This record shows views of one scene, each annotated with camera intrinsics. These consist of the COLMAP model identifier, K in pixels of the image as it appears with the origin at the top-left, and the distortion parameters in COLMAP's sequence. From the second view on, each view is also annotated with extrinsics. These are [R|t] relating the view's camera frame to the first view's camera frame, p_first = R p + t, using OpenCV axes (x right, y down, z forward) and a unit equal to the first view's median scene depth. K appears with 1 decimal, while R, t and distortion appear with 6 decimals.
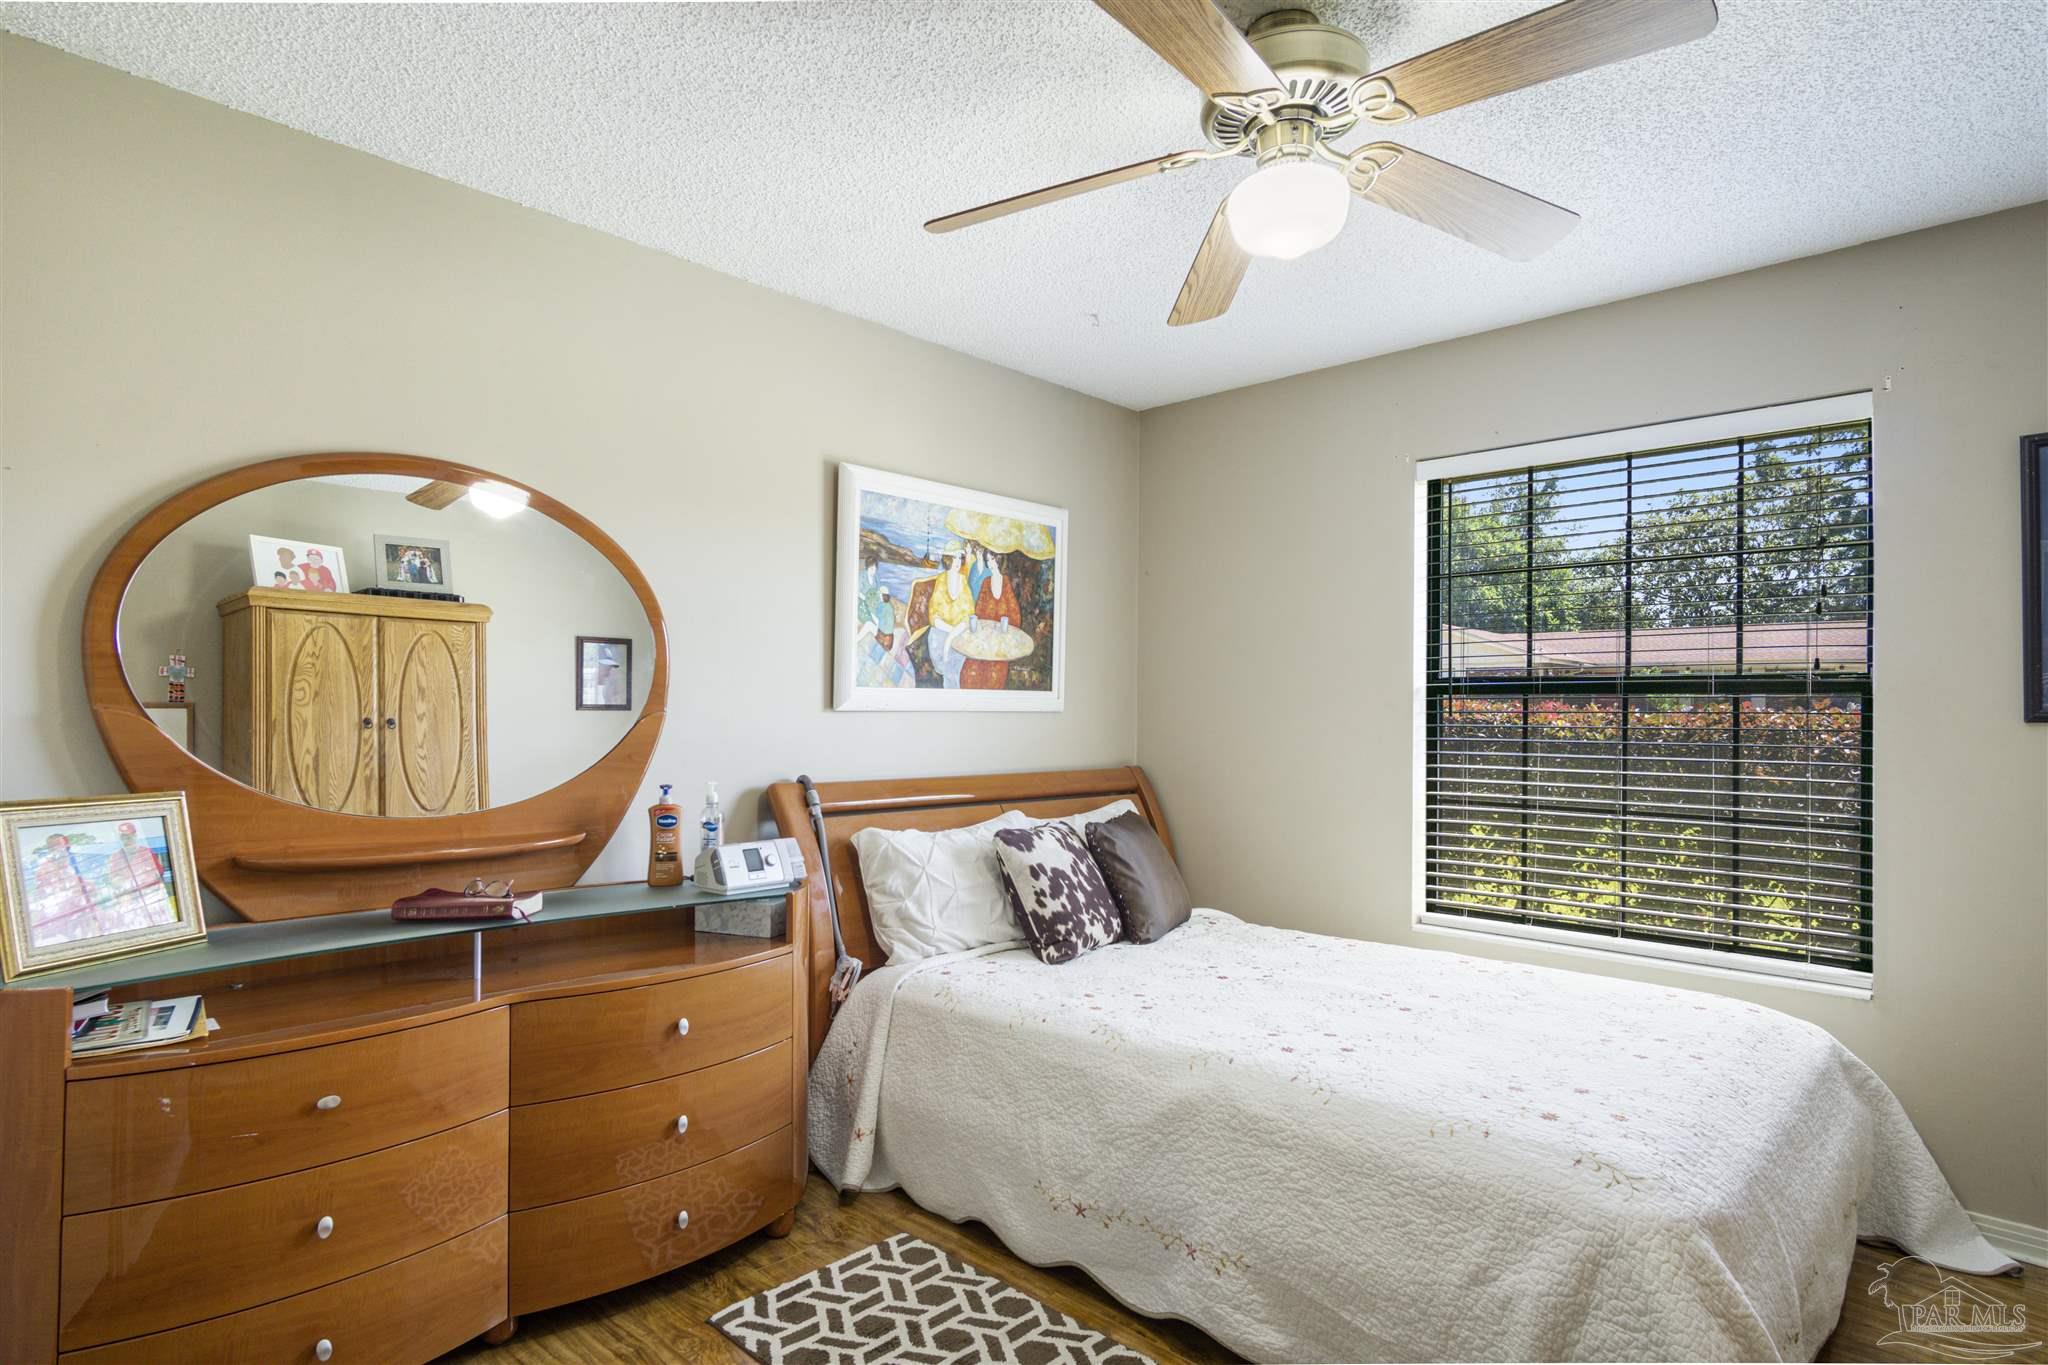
lens RADIAL K [[1095.5, 0, 1008.3], [0, 1095.5, 737.5], [0, 0, 1]] dist [0.001362, 0.000766]
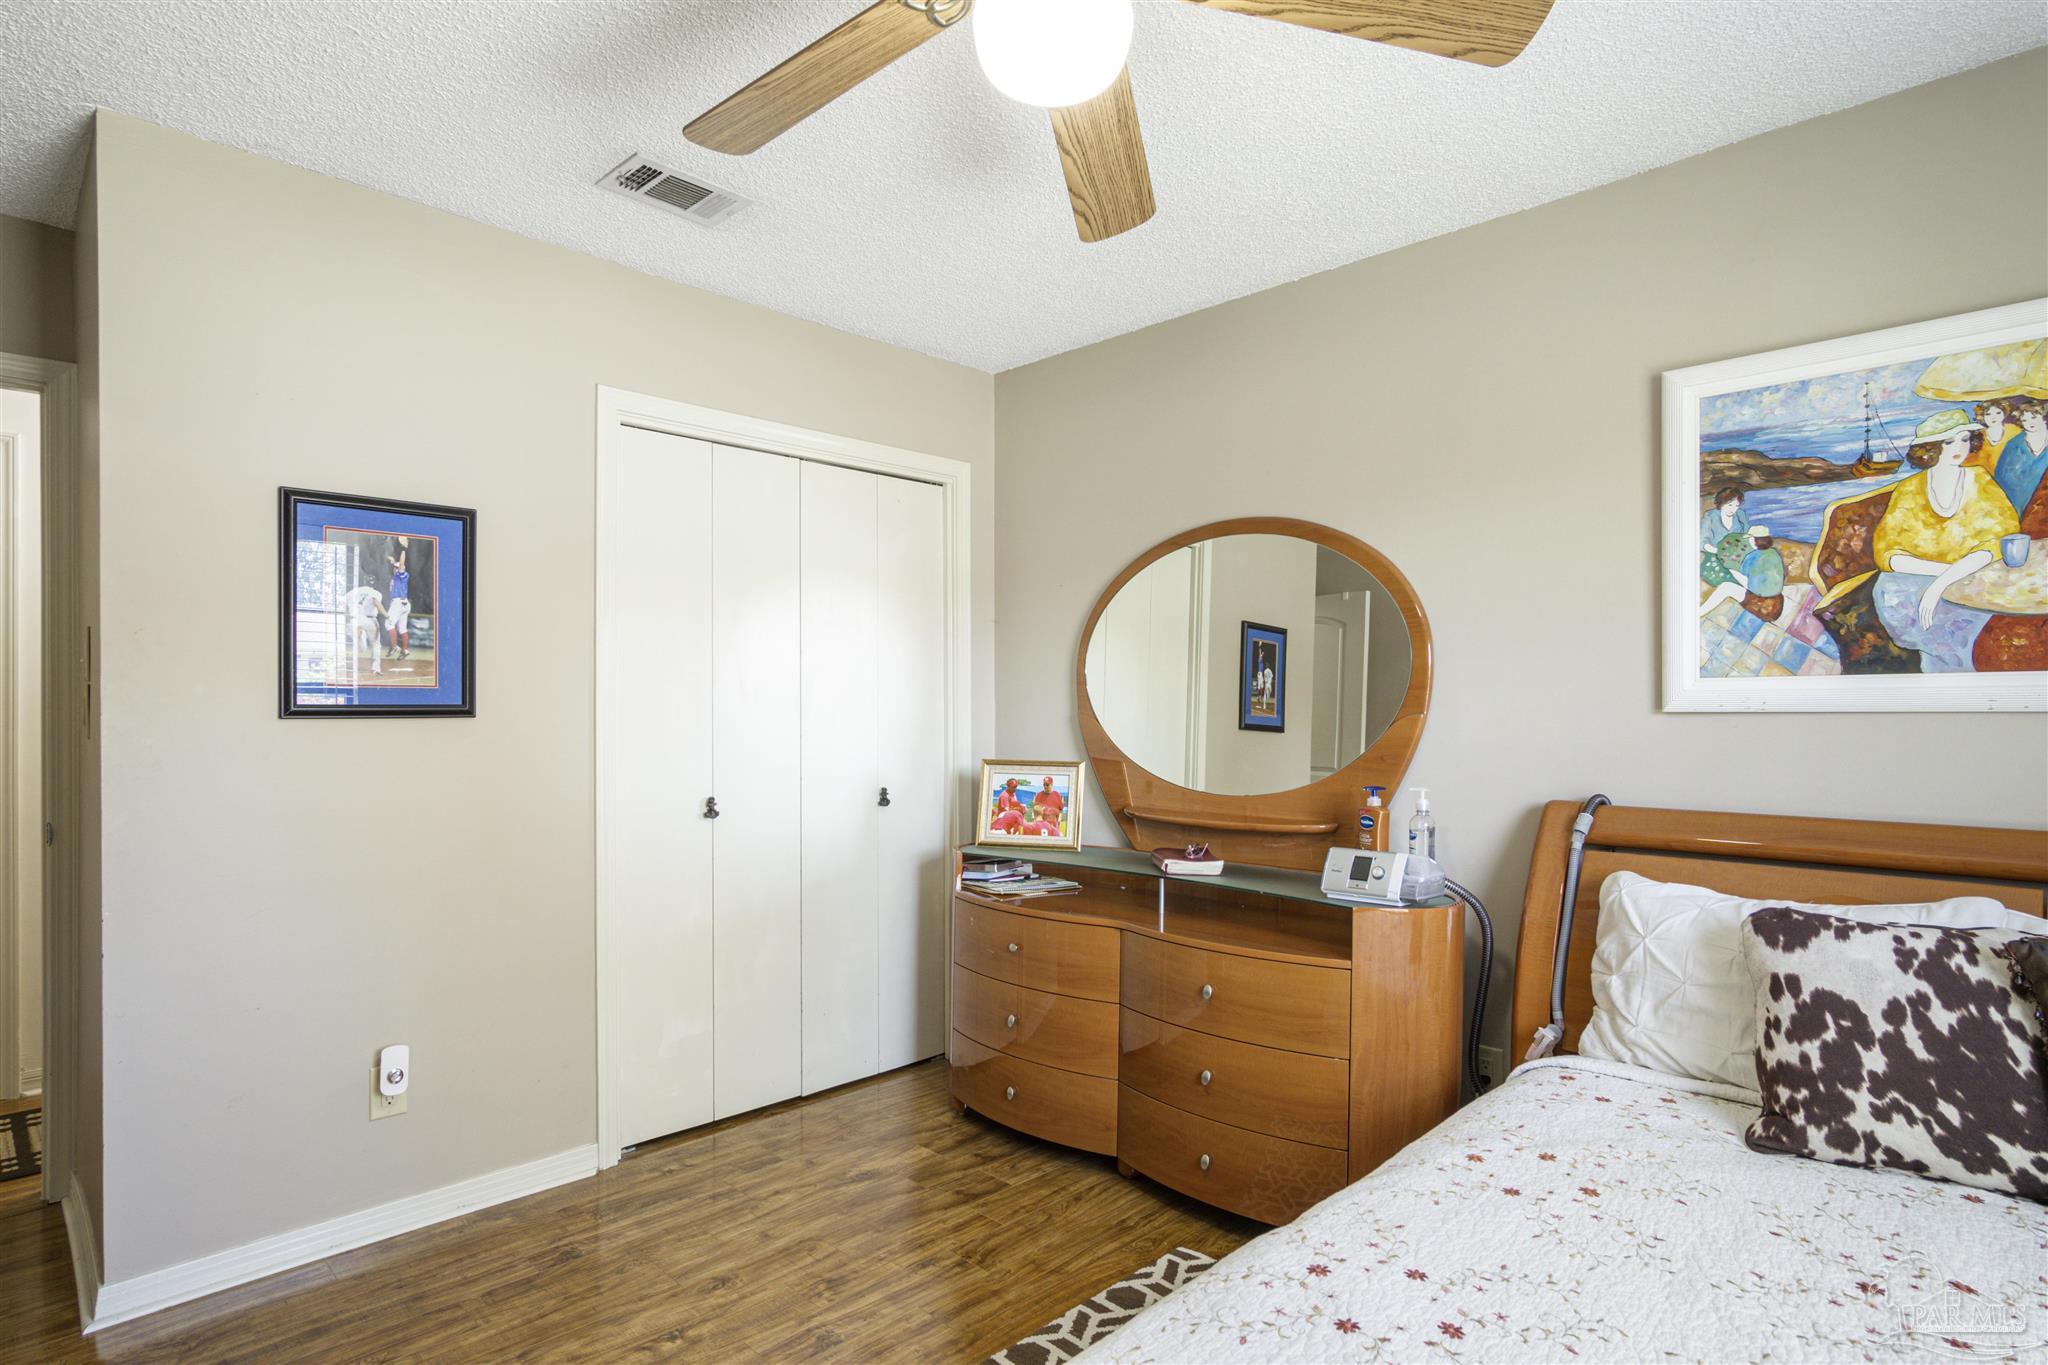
lens RADIAL K [[1095.5, 0, 1008.3], [0, 1095.5, 737.5], [0, 0, 1]] dist [0.001362, 0.000766]
pose [[-0.029052, 0.016563, -0.999441, 0.572242], [-0.024876, 0.999541, 0.017288, -0.008666], [0.999268, 0.025364, -0.028627, 0.561524]]
